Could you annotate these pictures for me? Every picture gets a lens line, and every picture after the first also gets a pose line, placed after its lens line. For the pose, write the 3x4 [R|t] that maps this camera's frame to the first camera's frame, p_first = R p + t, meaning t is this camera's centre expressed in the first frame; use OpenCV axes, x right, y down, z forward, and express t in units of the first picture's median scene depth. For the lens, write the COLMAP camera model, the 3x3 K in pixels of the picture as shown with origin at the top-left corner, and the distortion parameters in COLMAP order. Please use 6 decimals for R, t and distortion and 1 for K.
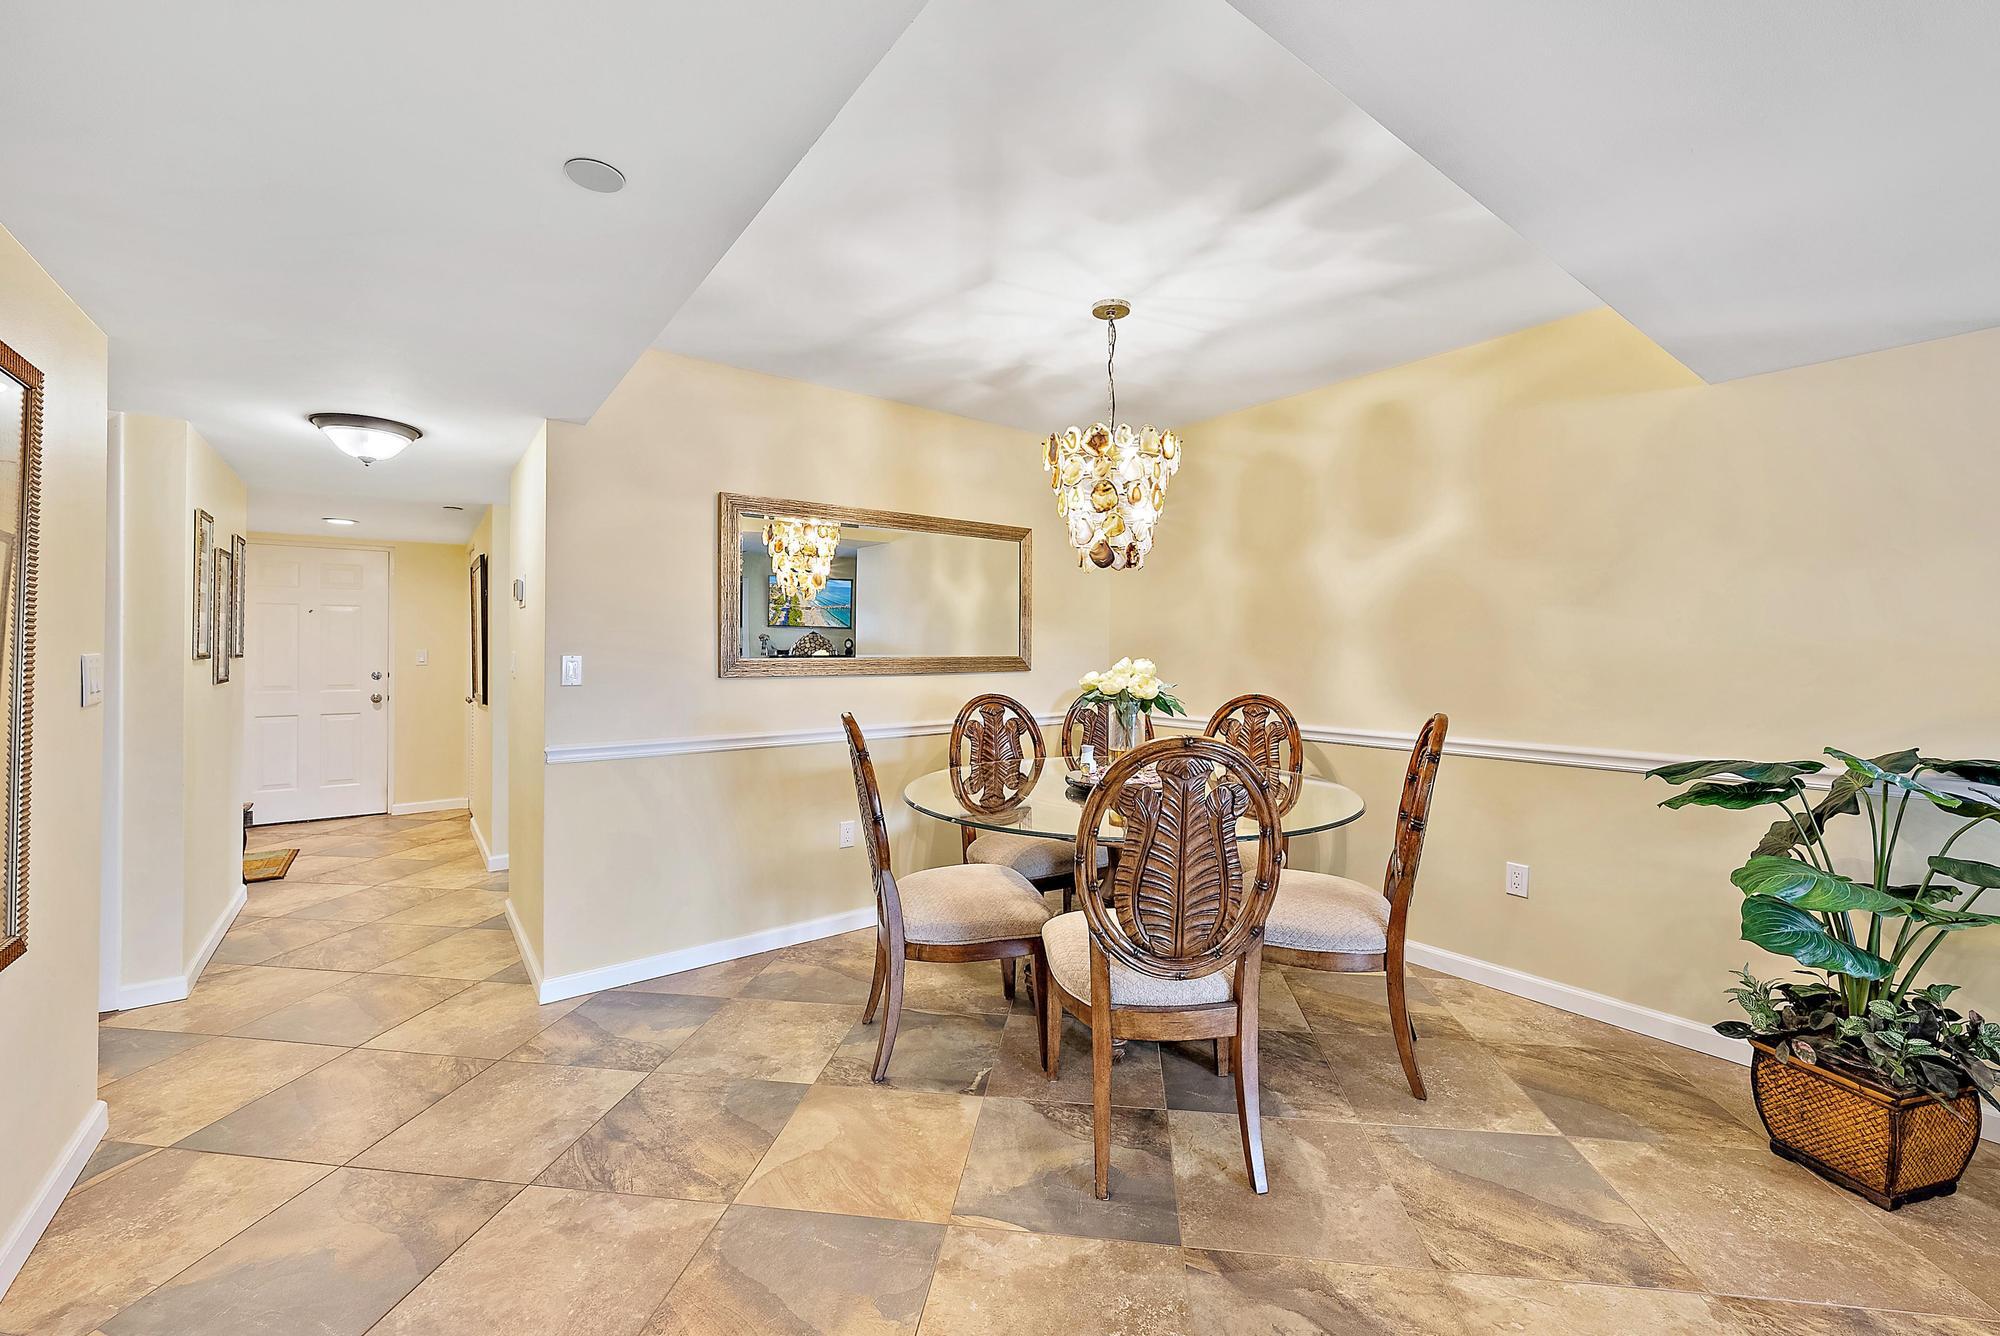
lens RADIAL K [[791.0, 0, 992.8], [0, 791.0, 646.8], [0, 0, 1]] dist [0.001111, 0.000357]
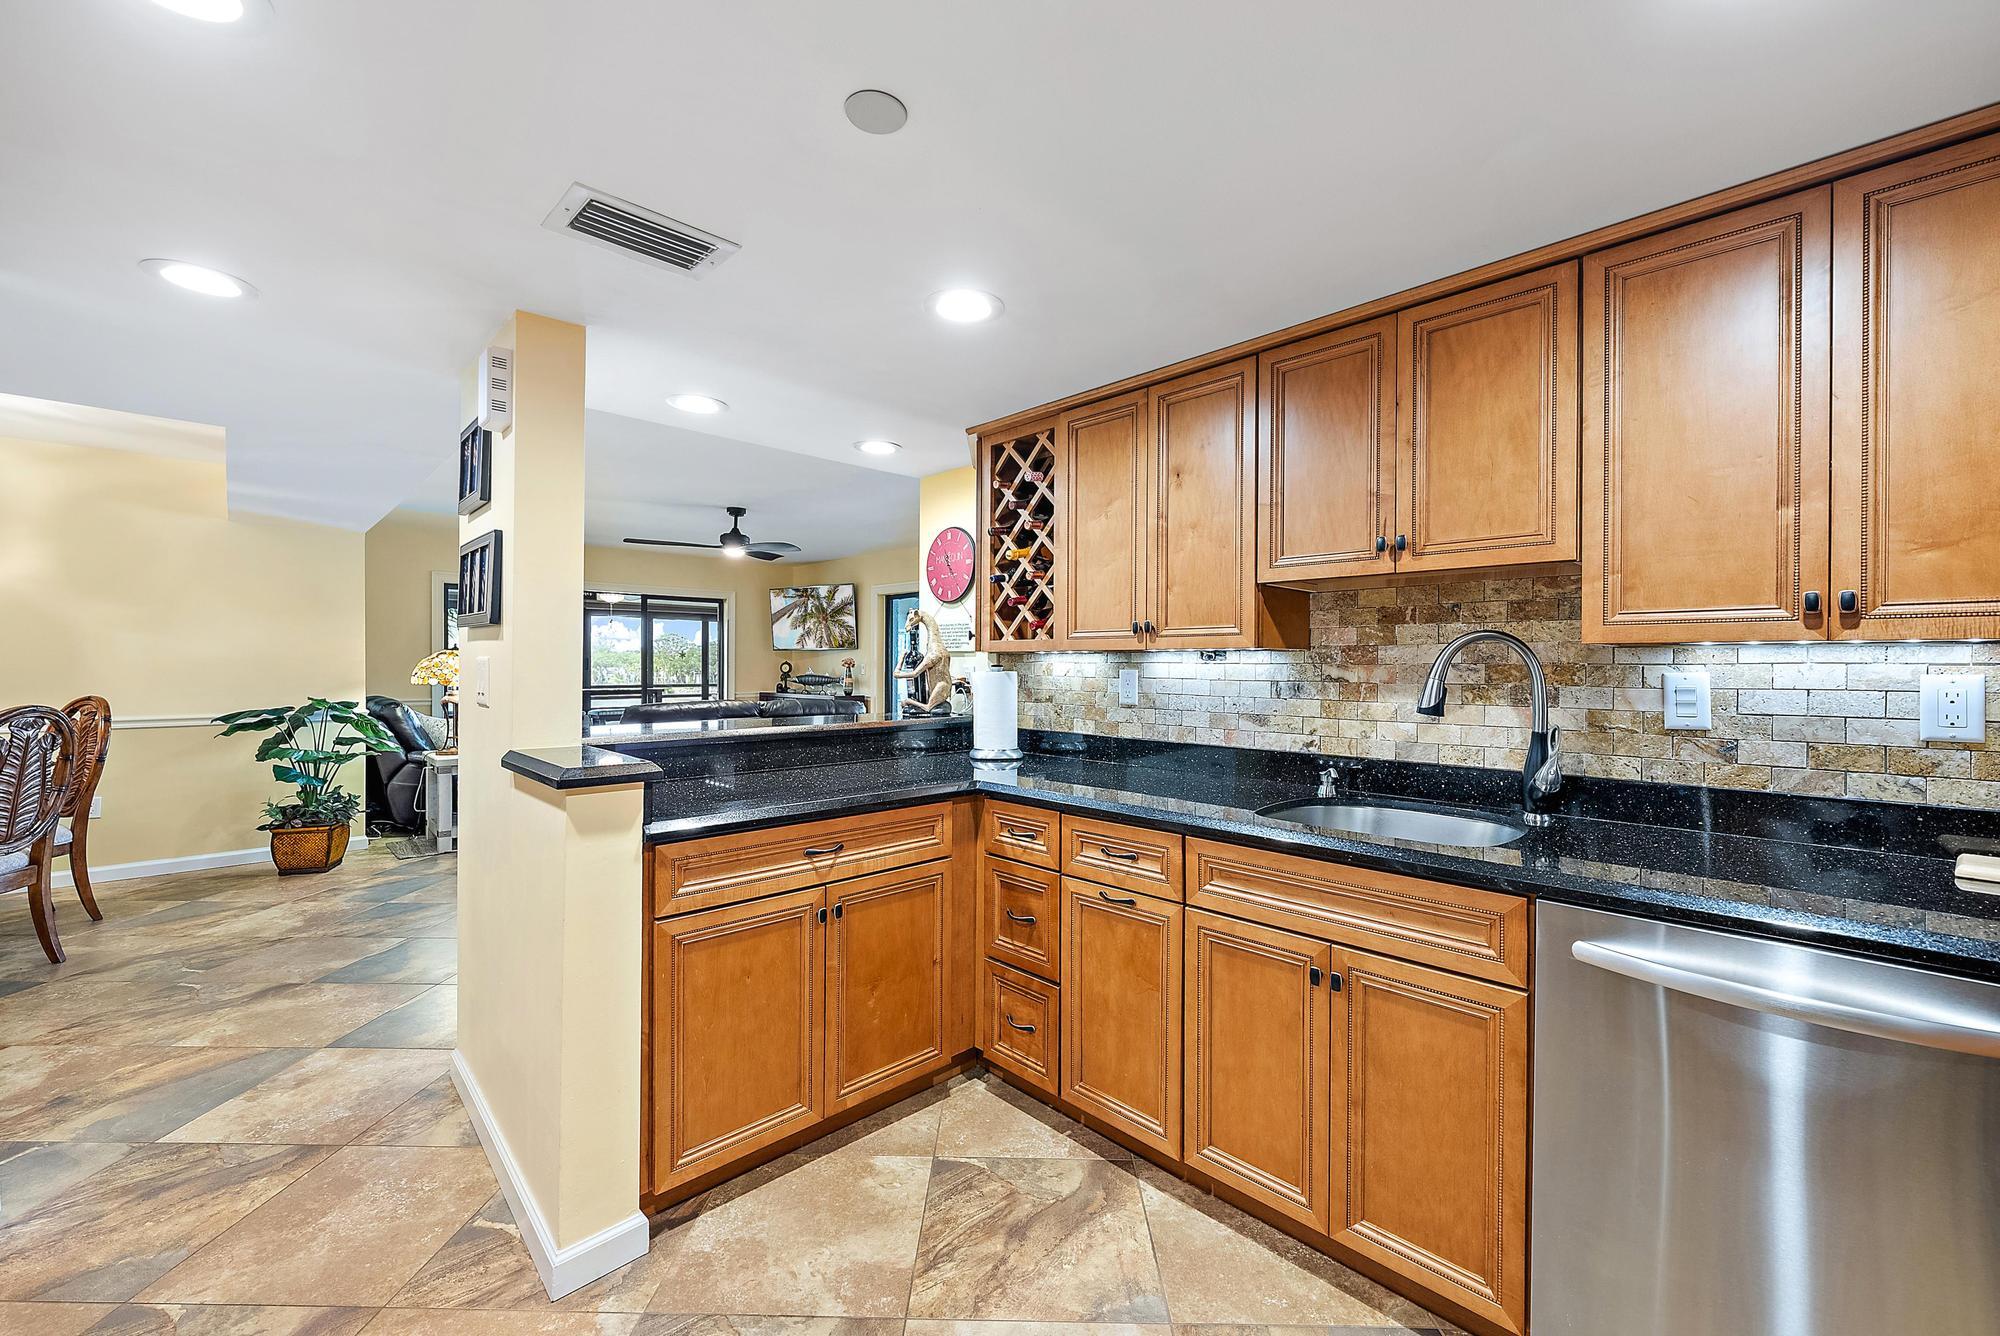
lens RADIAL K [[796.9, 0, 1013.9], [0, 796.9, 666.6], [0, 0, 1]] dist [-0.001865, -0.000230]
pose [[-0.133239, -0.003877, 0.991076, -1.170853], [-0.008226, 0.999962, 0.002806, 0.004113], [-0.991050, -0.007778, -0.133266, -0.591190]]
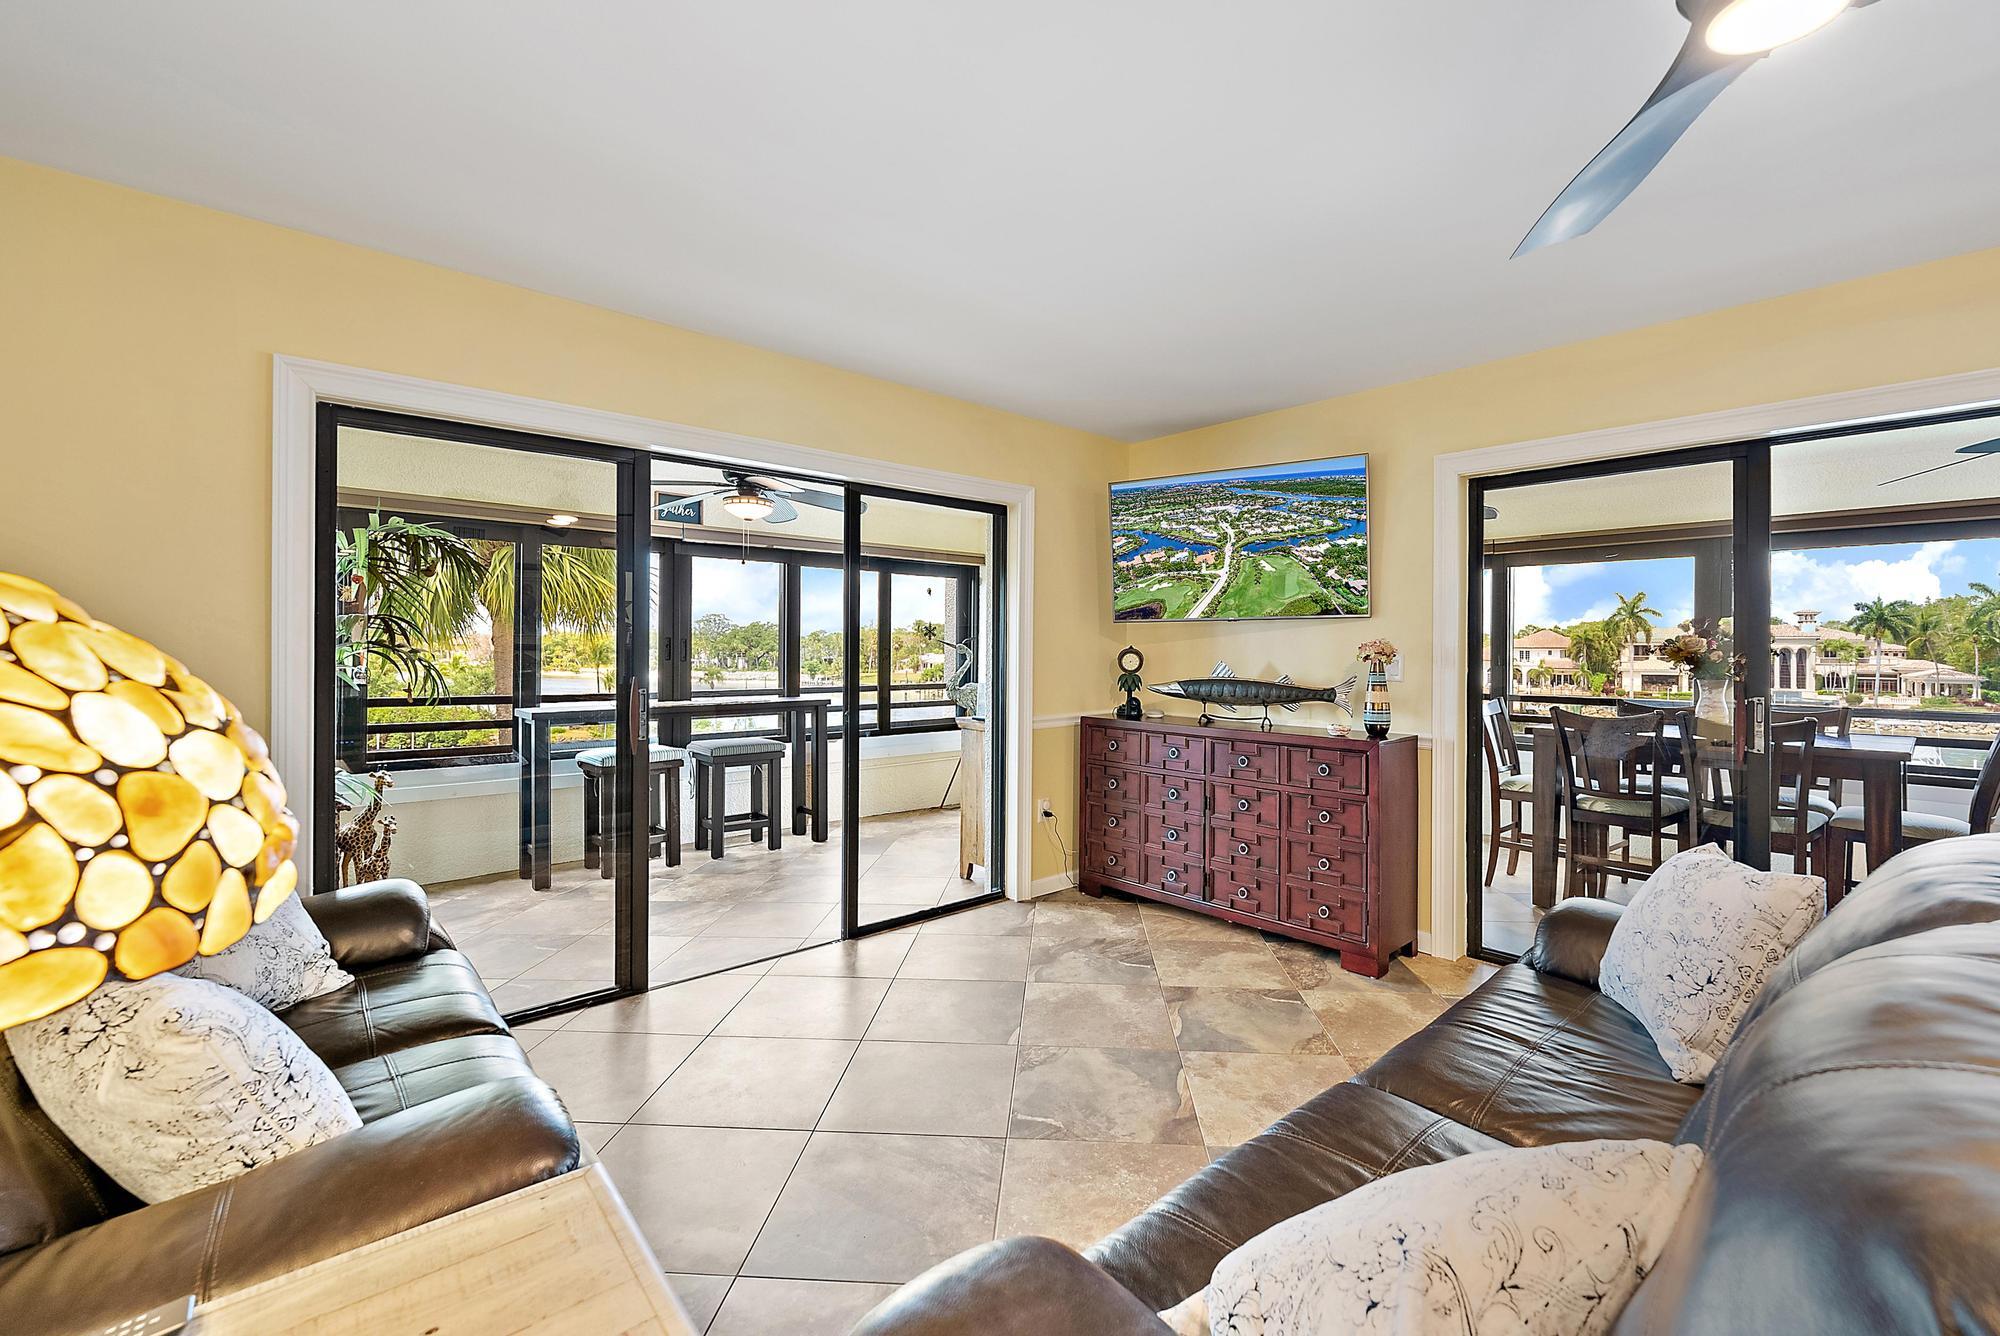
lens RADIAL K [[808.8, 0, 999.9], [0, 808.8, 652.5], [0, 0, 1]] dist [-0.002002, -0.000078]
pose [[-0.072017, -0.007726, 0.997373, 0.777496], [-0.009050, 0.999934, 0.007092, 0.000306], [-0.997362, -0.008516, -0.072082, 0.283363]]
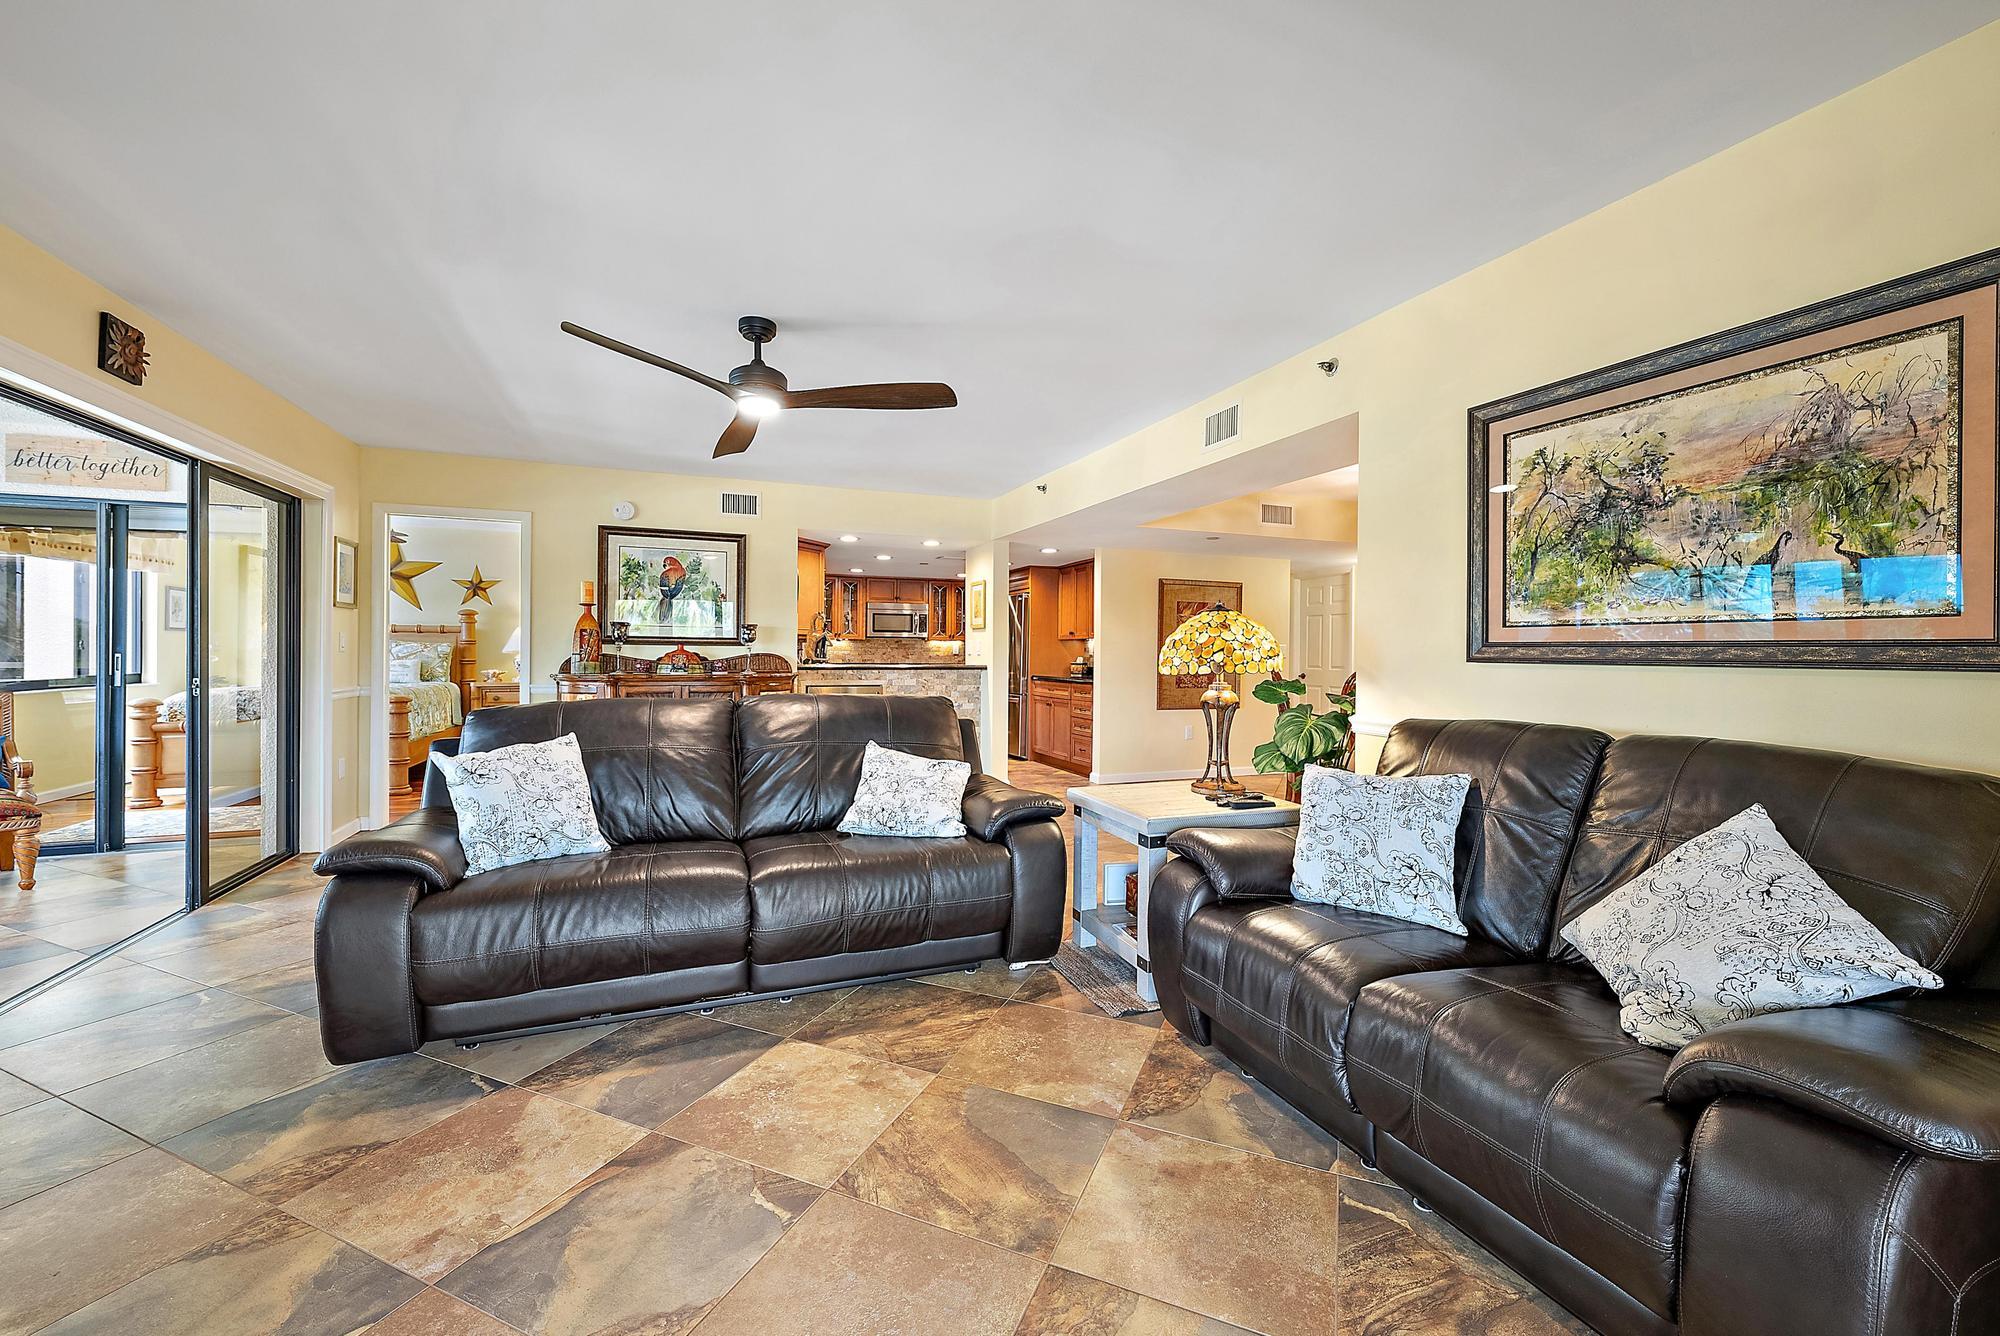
lens RADIAL K [[808.8, 0, 999.9], [0, 808.8, 652.5], [0, 0, 1]] dist [-0.002002, -0.000078]
pose [[-0.260720, -0.001019, -0.965414, 2.218464], [-0.003844, 0.999993, -0.000018, 0.041303], [0.965407, 0.003706, -0.260722, 0.532593]]
